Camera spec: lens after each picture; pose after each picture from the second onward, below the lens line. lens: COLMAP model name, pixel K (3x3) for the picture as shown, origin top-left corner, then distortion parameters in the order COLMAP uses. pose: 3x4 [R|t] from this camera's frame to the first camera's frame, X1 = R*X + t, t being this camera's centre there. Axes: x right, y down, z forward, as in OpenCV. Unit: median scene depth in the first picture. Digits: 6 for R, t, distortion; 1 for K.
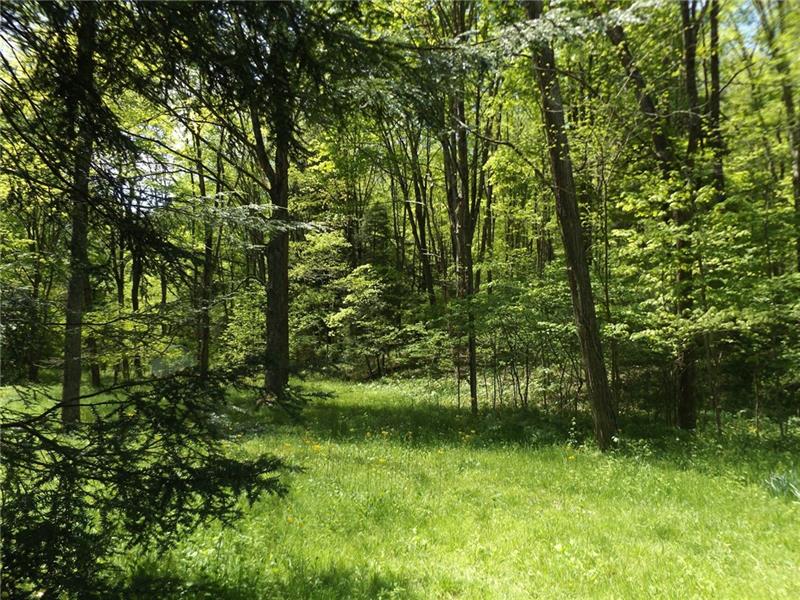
lens RADIAL K [[587.9, 0, 399.9], [0, 587.9, 300.3], [0, 0, 1]] dist [-0.011280, -0.001372]
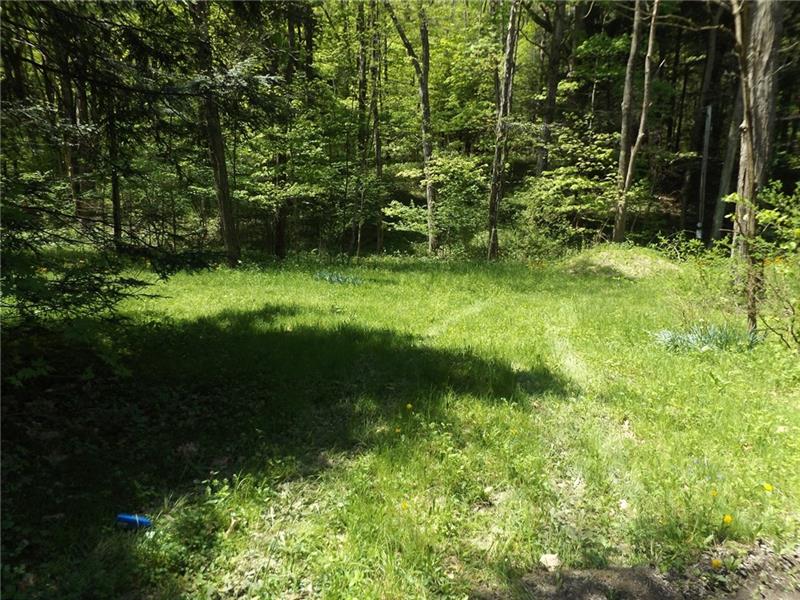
lens RADIAL K [[587.9, 0, 397.6], [0, 587.9, 301.0], [0, 0, 1]] dist [-0.011280, -0.001372]
pose [[0.797872, -0.067945, 0.598986, -0.247027], [-0.080515, 0.972714, 0.217588, -0.045148], [-0.597426, -0.221835, 0.770631, -0.506551]]
